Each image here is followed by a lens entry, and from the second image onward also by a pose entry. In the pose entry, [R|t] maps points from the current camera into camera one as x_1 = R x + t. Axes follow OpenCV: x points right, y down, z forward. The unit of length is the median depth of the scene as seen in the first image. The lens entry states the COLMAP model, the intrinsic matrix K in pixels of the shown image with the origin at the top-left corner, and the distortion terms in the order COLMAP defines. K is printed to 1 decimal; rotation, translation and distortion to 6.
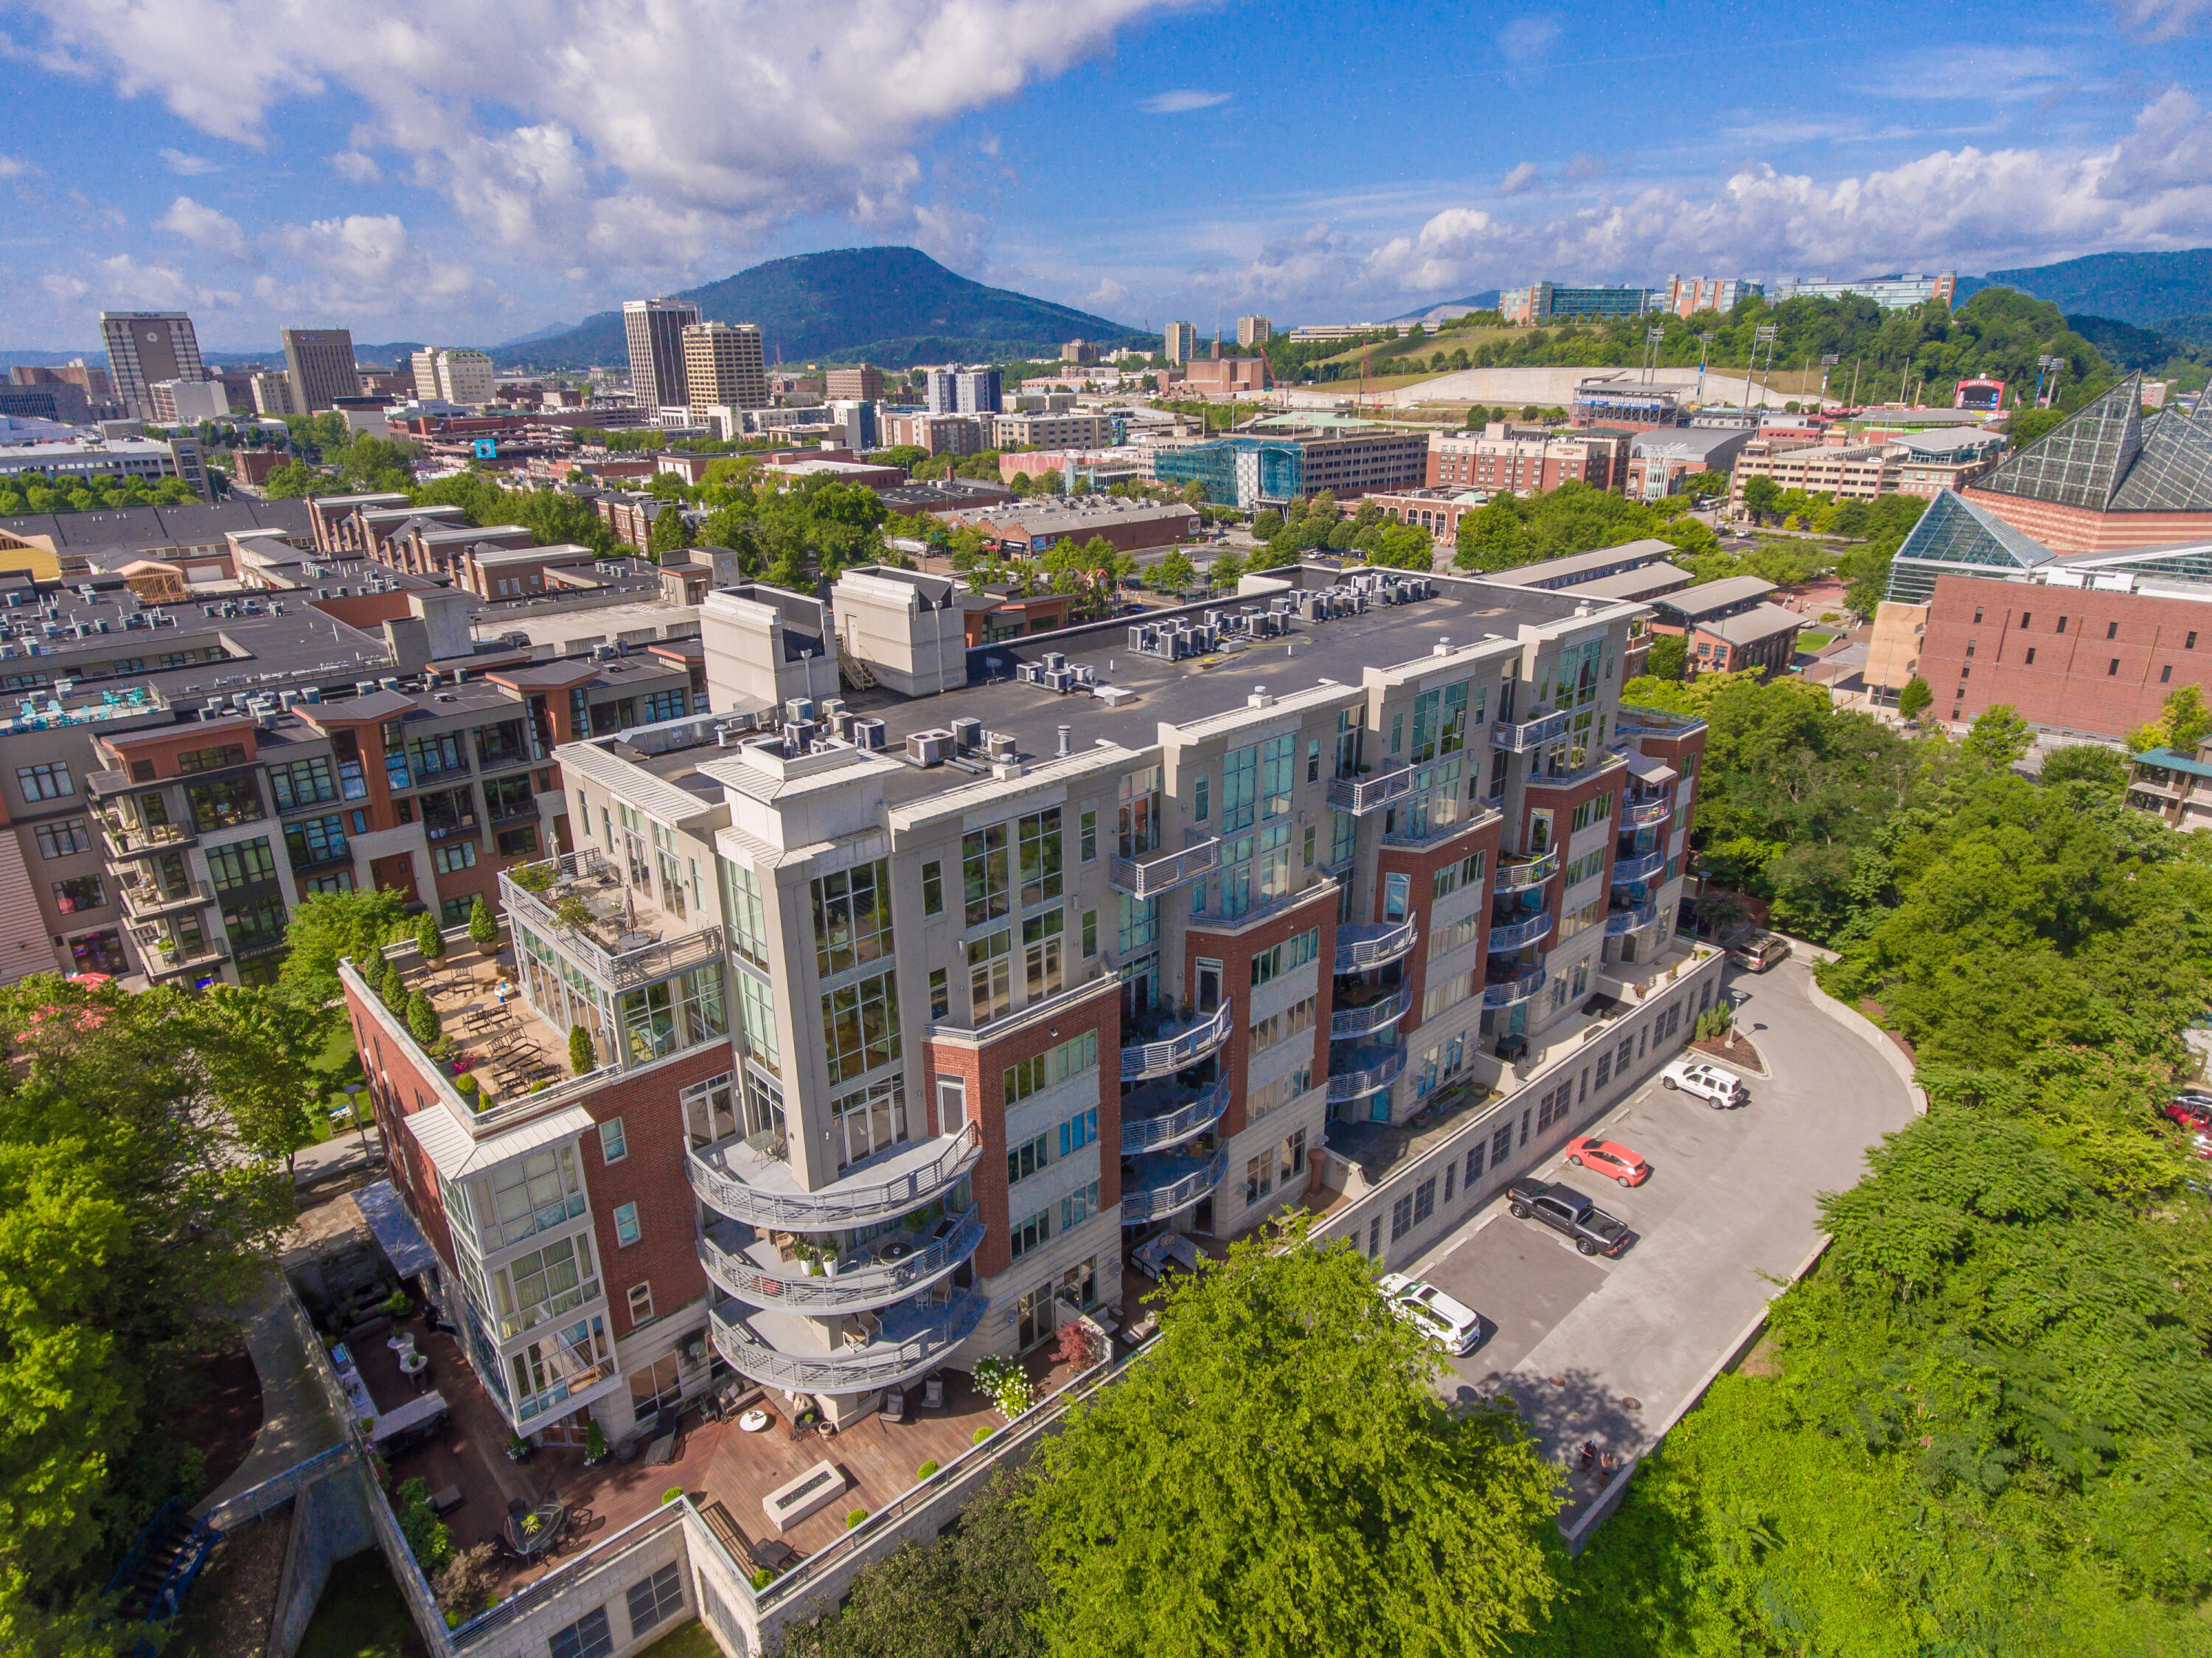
lens RADIAL K [[1303.6, 0, 1084.3], [0, 1303.6, 829.9], [0, 0, 1]] dist [-0.001693, -0.001012]
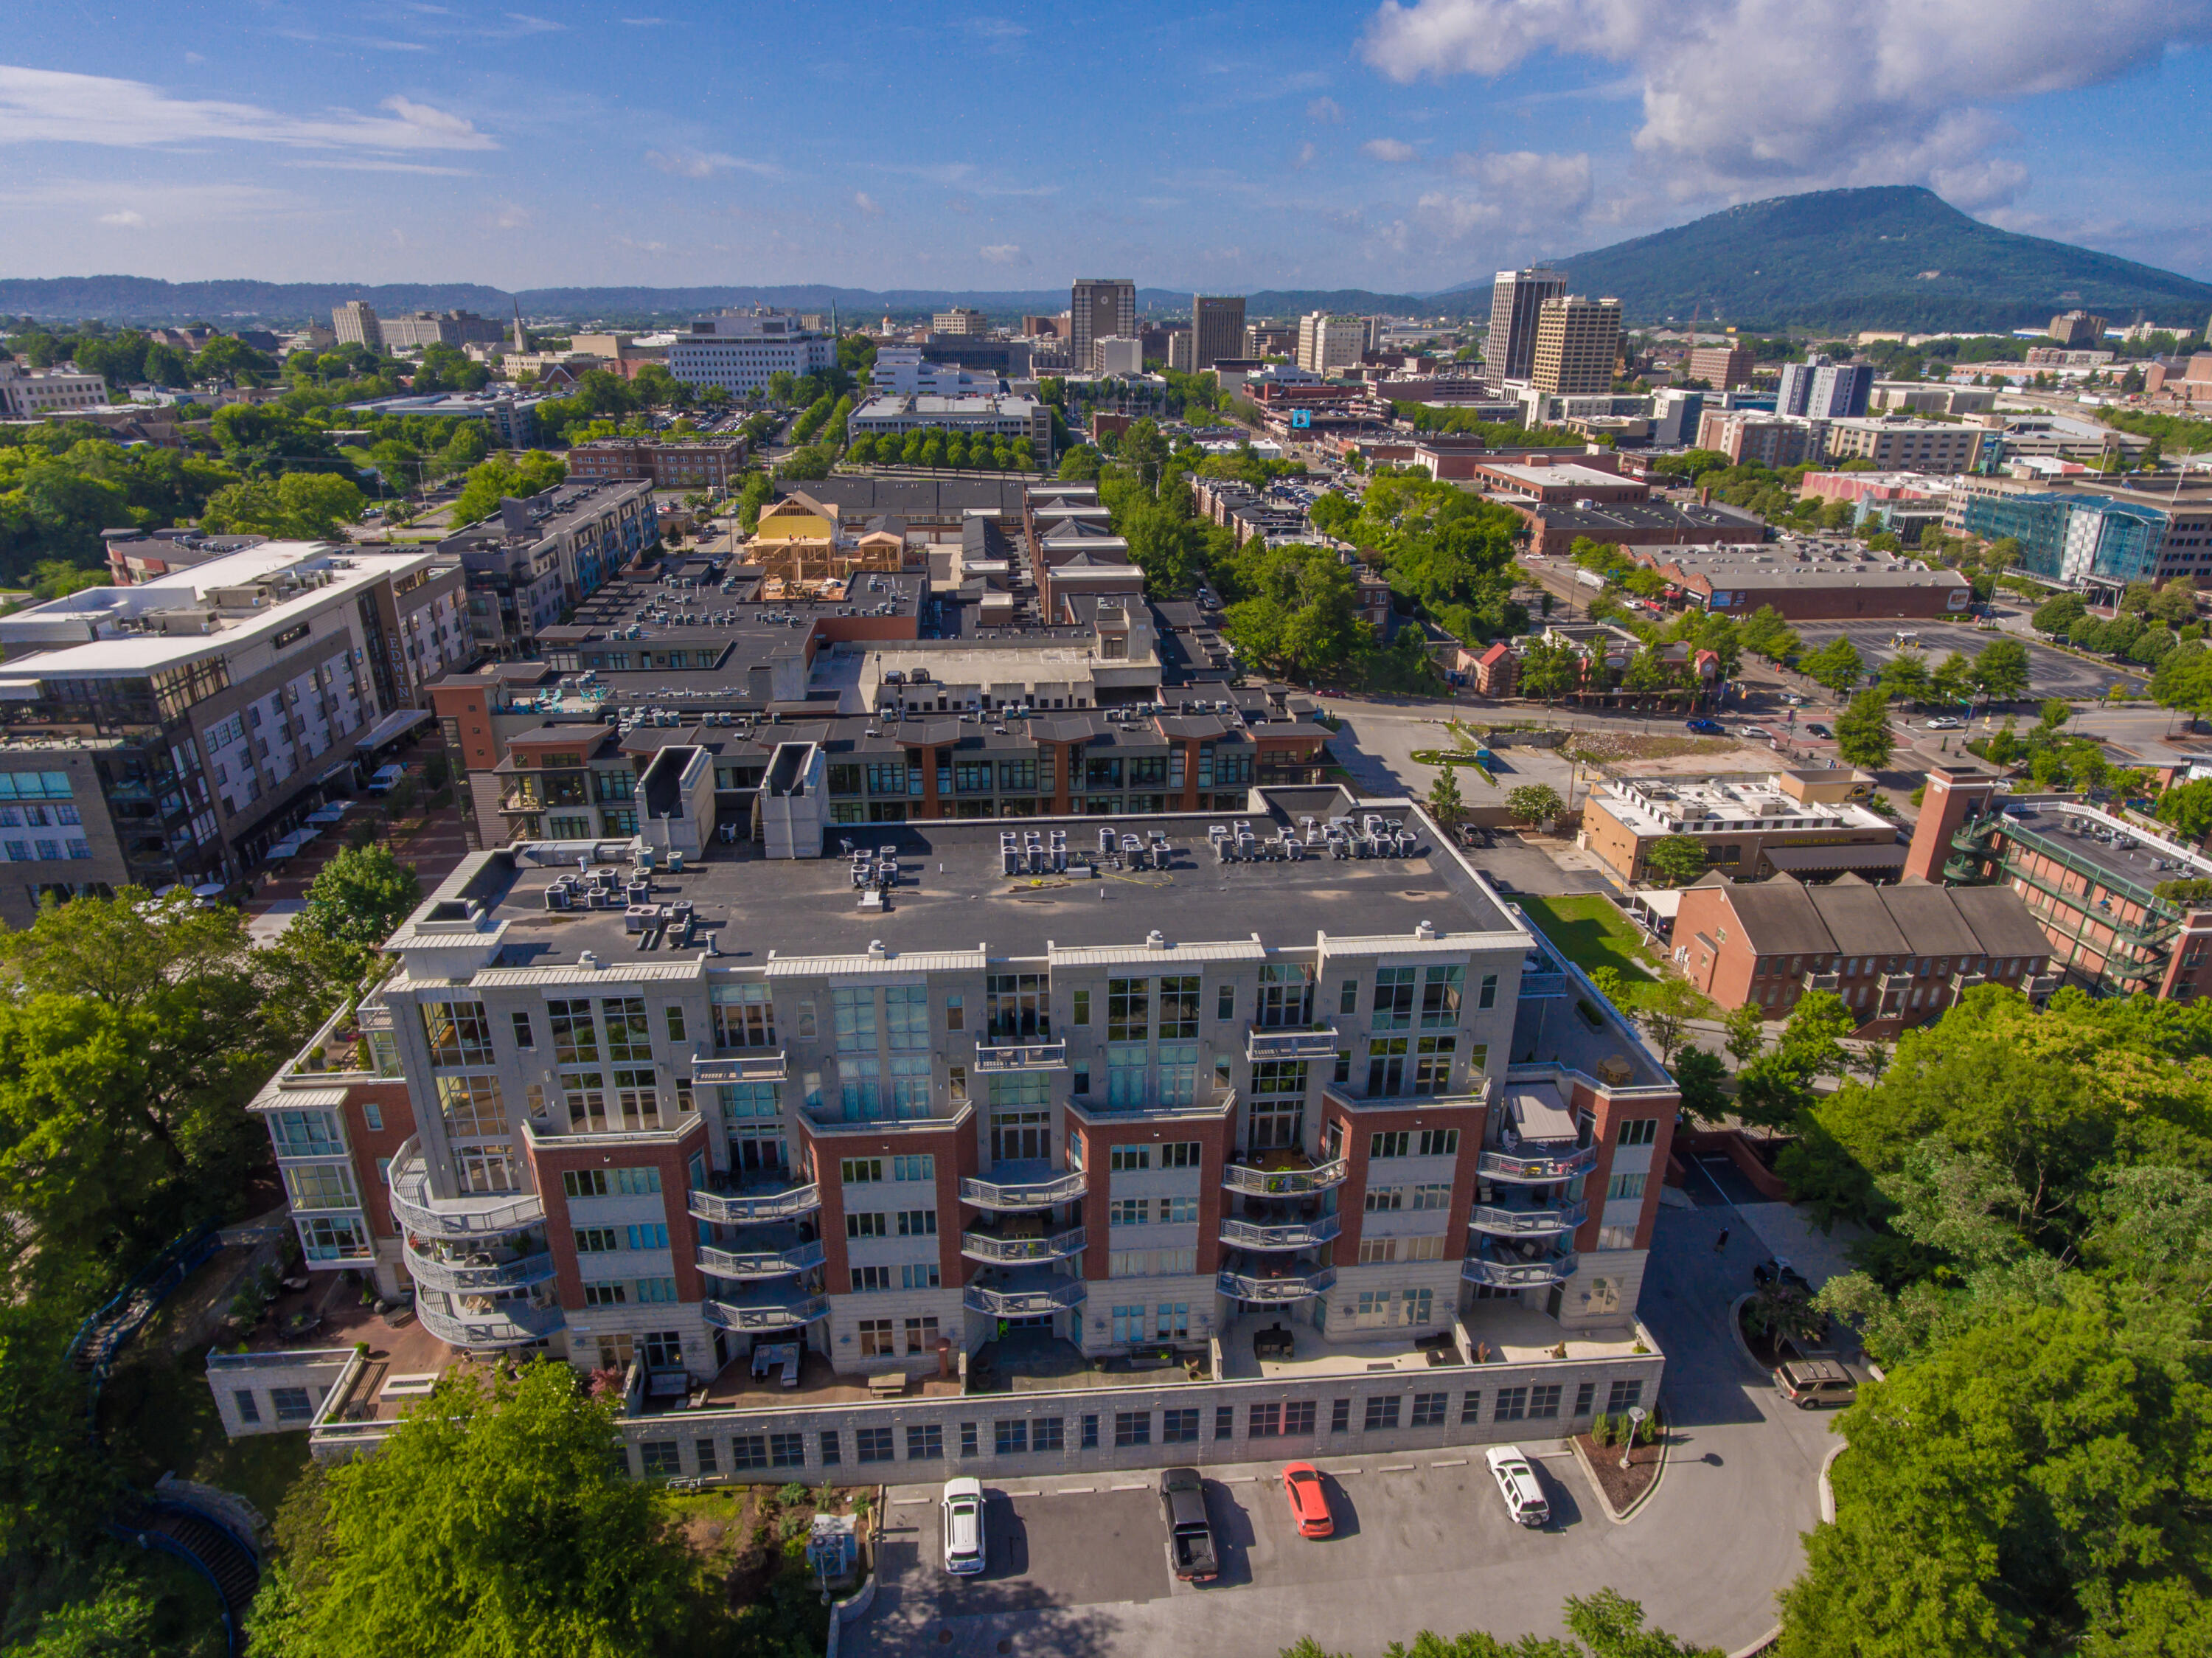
lens RADIAL K [[1303.6, 0, 1084.3], [0, 1303.6, 829.9], [0, 0, 1]] dist [-0.001693, -0.001012]
pose [[0.795805, 0.244754, -0.553886, 0.346587], [-0.224772, 0.968725, 0.105120, -0.142151], [0.562292, 0.040842, 0.825930, 0.056247]]
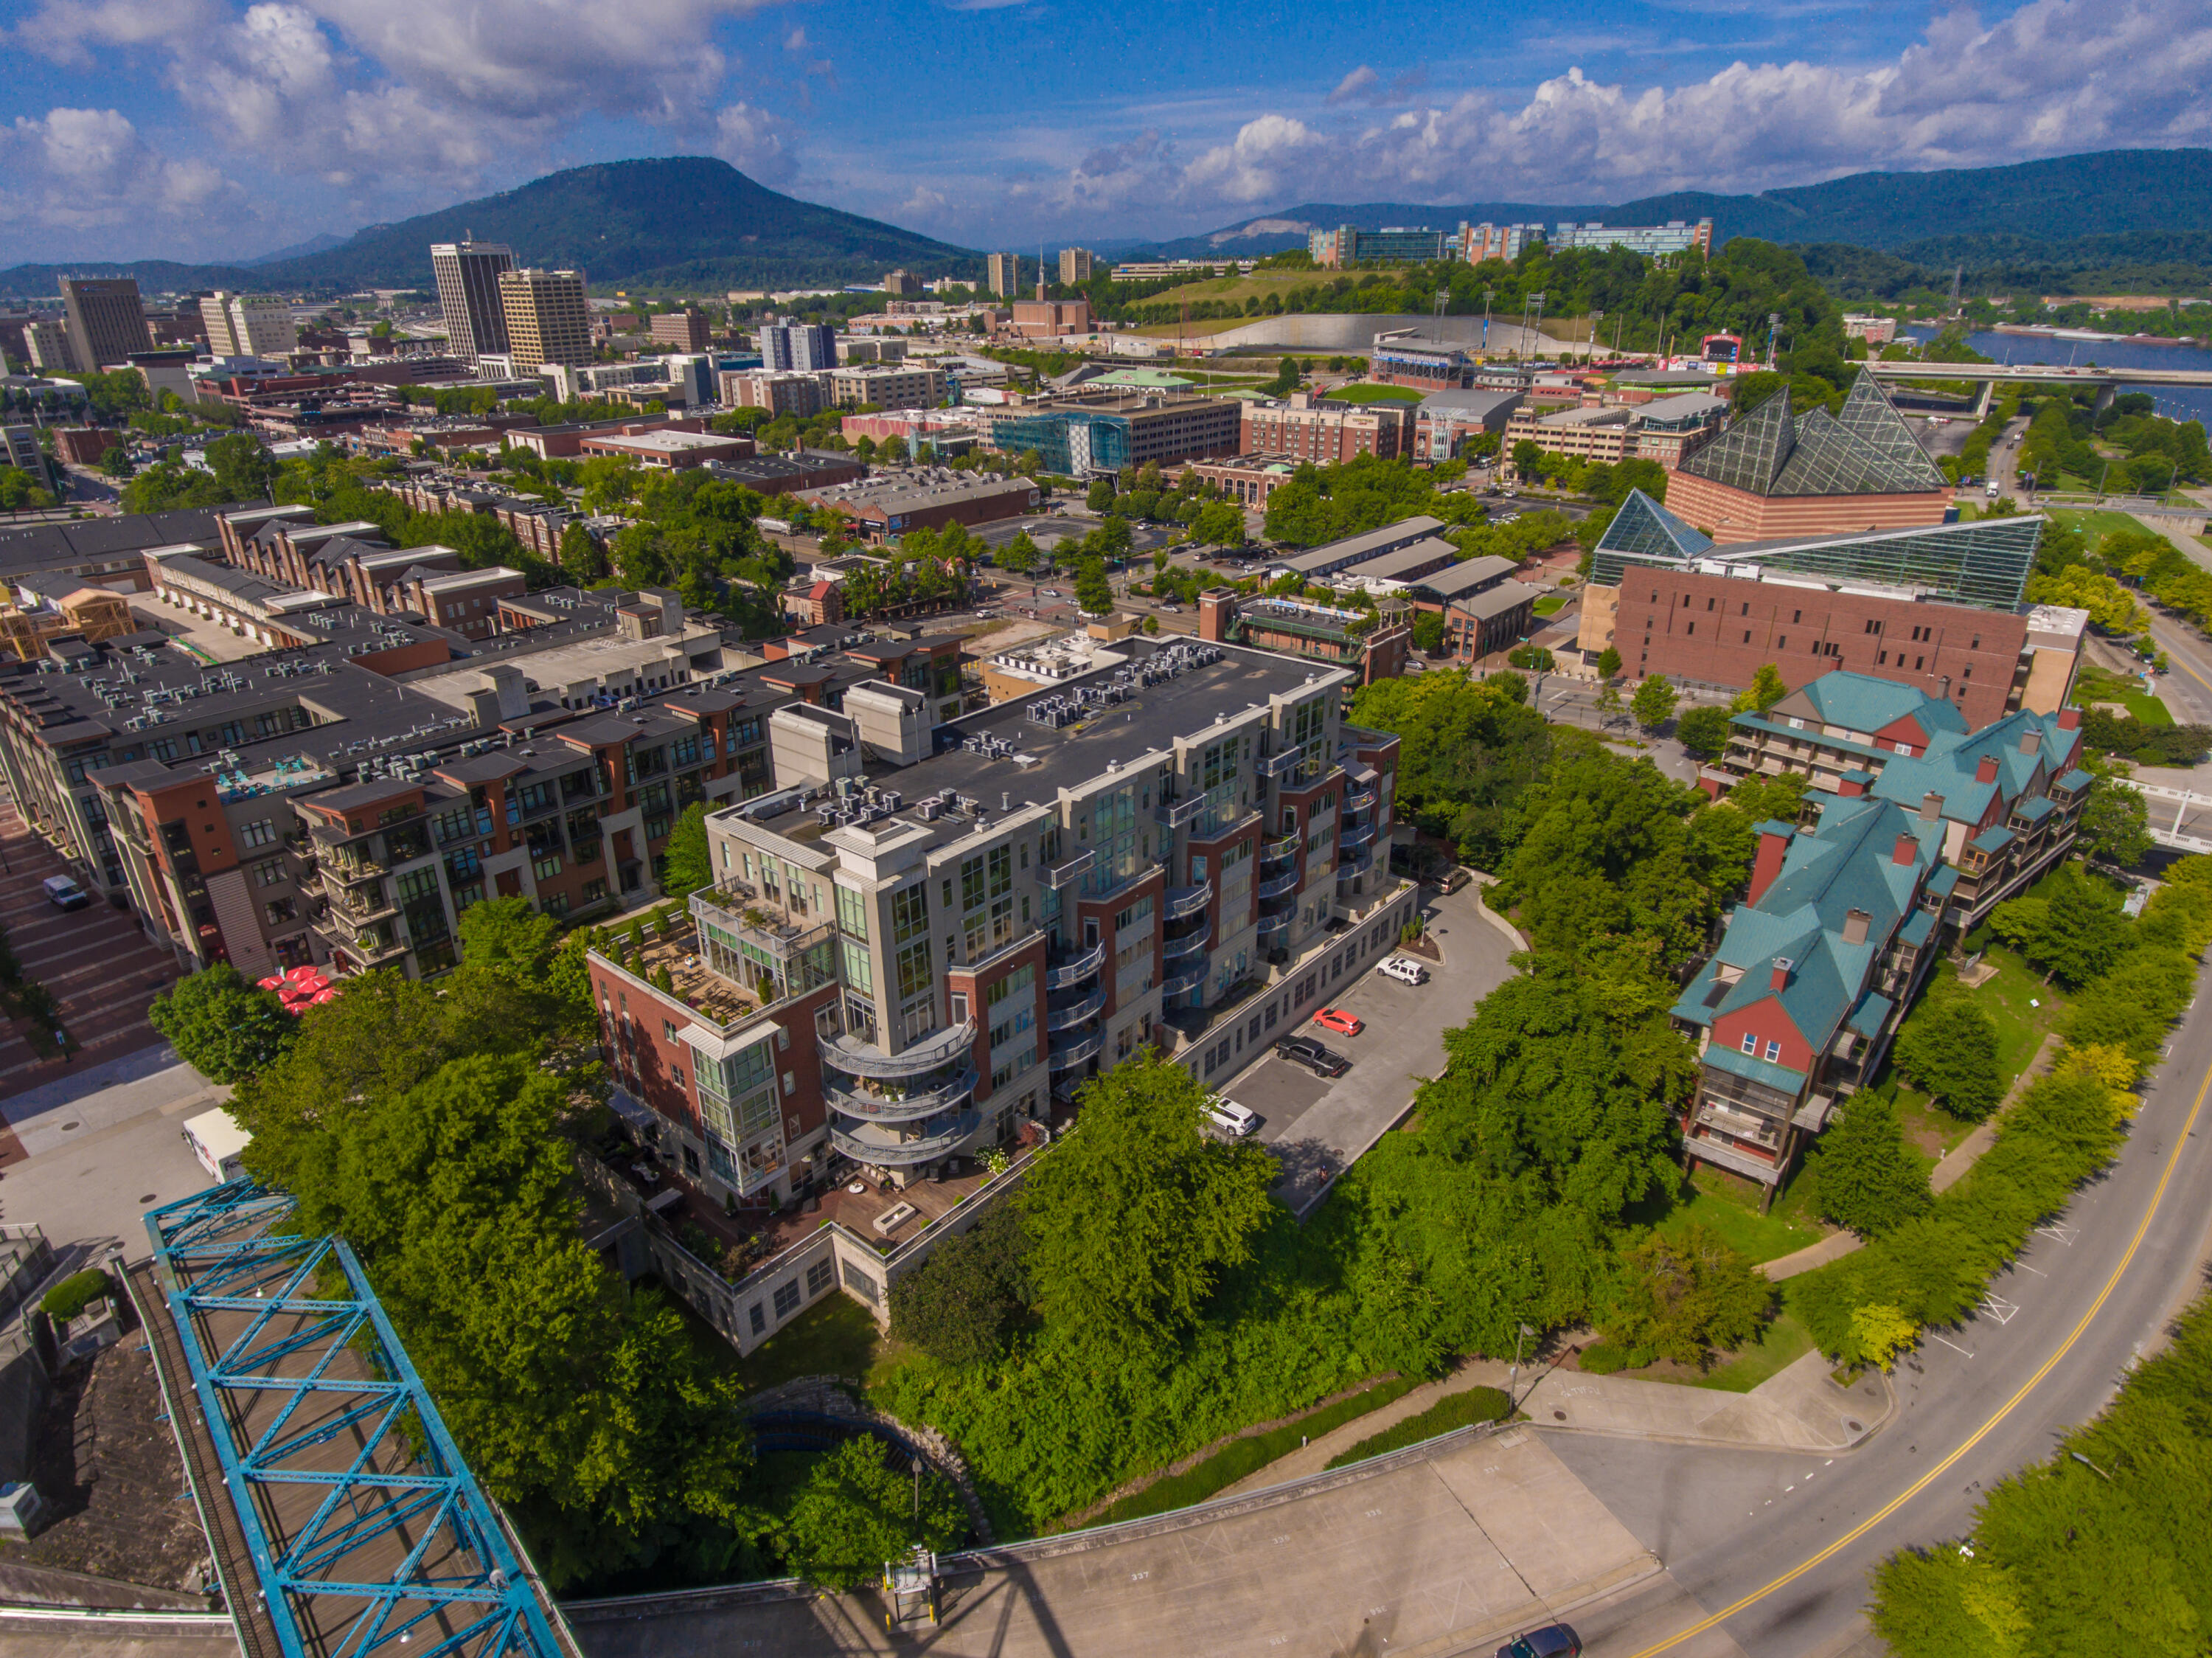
lens RADIAL K [[1303.6, 0, 1084.3], [0, 1303.6, 829.9], [0, 0, 1]] dist [-0.001693, -0.001012]
pose [[0.991782, -0.051411, 0.117152, -0.043552], [0.044537, 0.997170, 0.060560, -0.048224], [-0.119934, -0.054844, 0.991266, -0.279820]]
